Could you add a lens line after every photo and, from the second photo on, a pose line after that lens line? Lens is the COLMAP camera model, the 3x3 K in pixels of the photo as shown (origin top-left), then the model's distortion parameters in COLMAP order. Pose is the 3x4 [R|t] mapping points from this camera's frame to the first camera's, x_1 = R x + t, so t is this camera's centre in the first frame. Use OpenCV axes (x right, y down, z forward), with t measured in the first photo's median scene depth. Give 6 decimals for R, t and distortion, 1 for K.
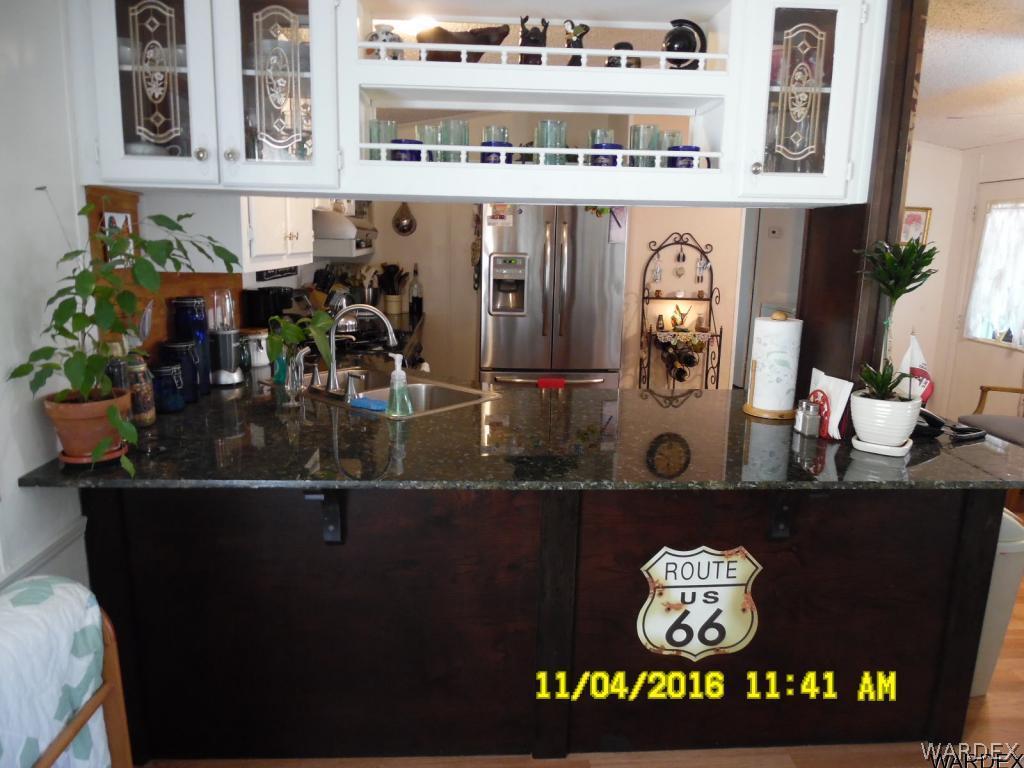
lens RADIAL K [[716.7, 0, 512.0], [0, 716.7, 384.0], [0, 0, 1]] dist [-0.018790, 0.003968]
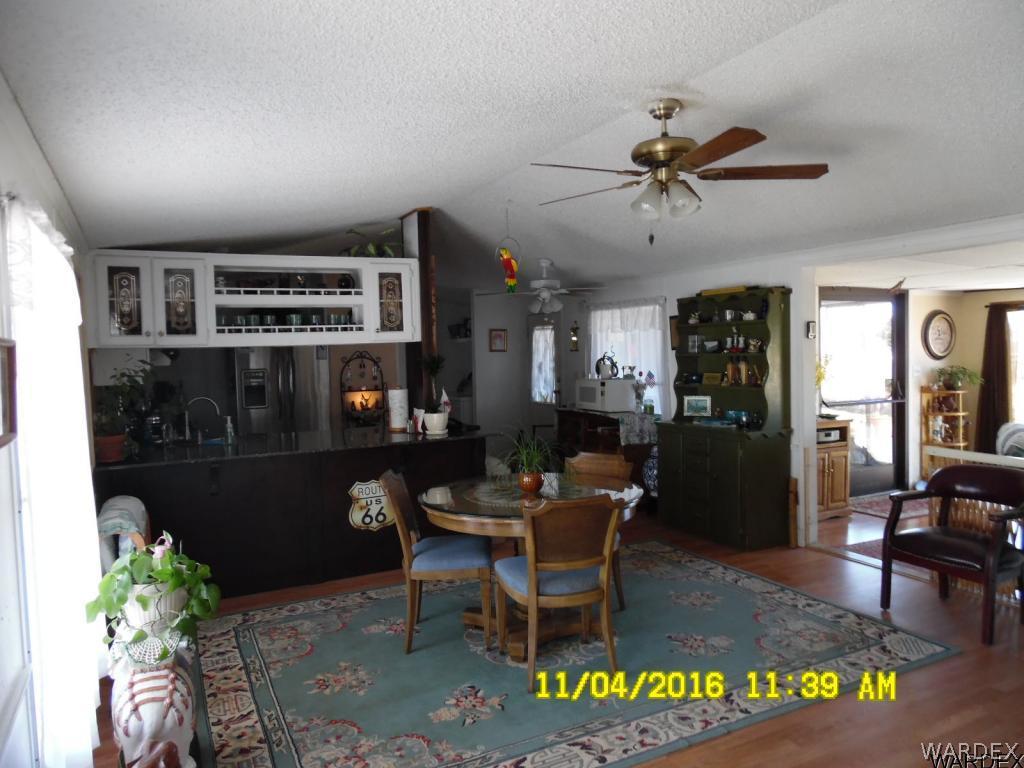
lens RADIAL K [[716.7, 0, 512.0], [0, 716.7, 384.0], [0, 0, 1]] dist [-0.018790, 0.003968]
pose [[0.915252, -0.064344, 0.397711, -0.248242], [0.123619, 0.984397, -0.125222, 0.264504], [-0.383449, 0.163774, 0.908925, -1.451189]]
